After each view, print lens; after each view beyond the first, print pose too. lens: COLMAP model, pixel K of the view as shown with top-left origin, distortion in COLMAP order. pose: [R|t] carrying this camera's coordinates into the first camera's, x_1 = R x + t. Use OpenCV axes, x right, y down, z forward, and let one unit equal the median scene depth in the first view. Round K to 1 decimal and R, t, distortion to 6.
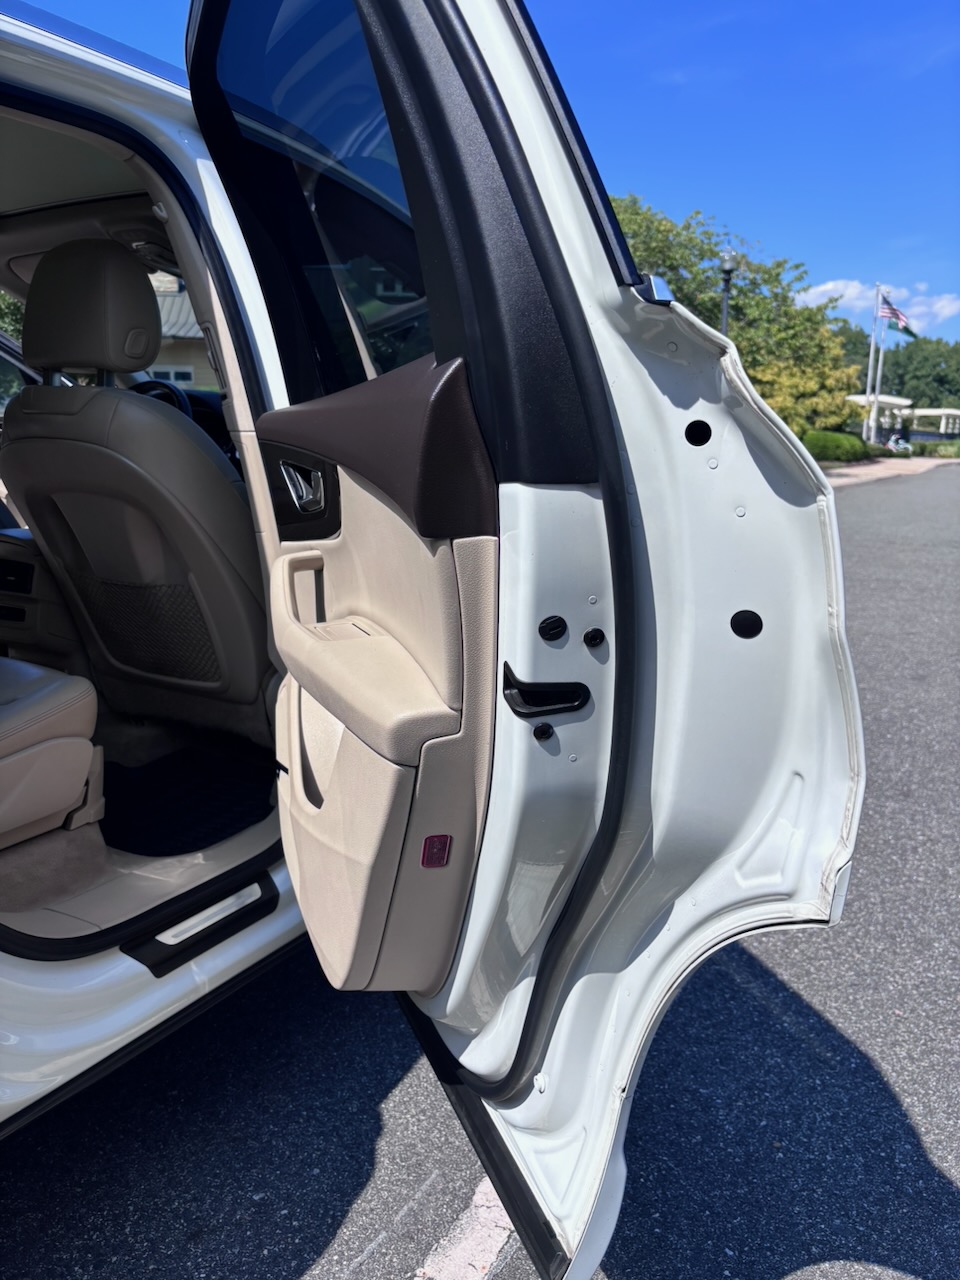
lens RADIAL K [[993.7, 0, 486.7], [0, 993.7, 640.1], [0, 0, 1]] dist [0.034018, -0.055159]
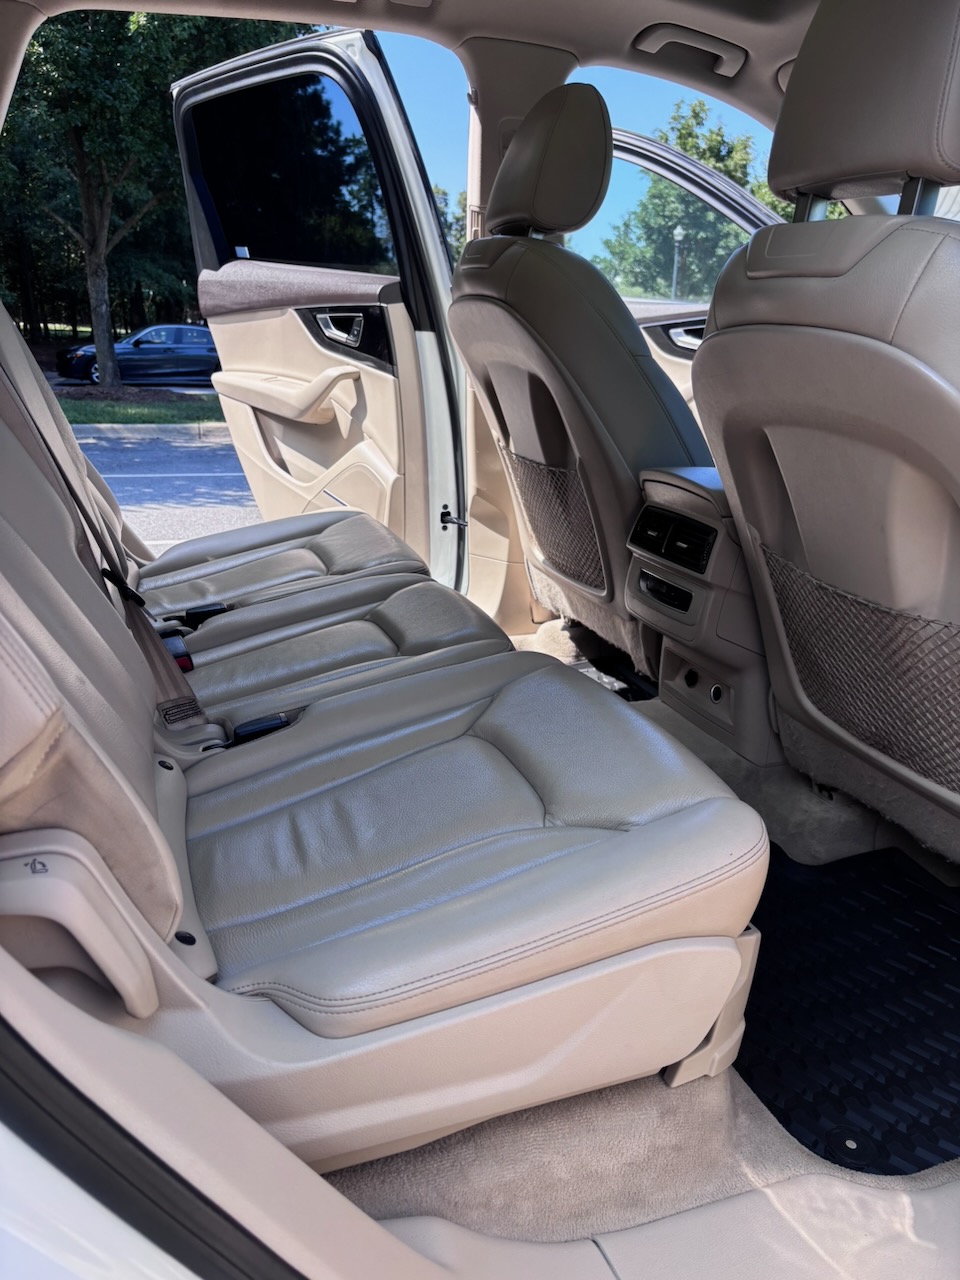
lens RADIAL K [[993.7, 0, 475.7], [0, 993.7, 646.9], [0, 0, 1]] dist [0.034018, -0.055159]
pose [[0.775356, 0.209371, -0.595808, -0.202887], [-0.163502, 0.977828, 0.130842, -0.072426], [0.609992, -0.004033, 0.792397, 0.456622]]
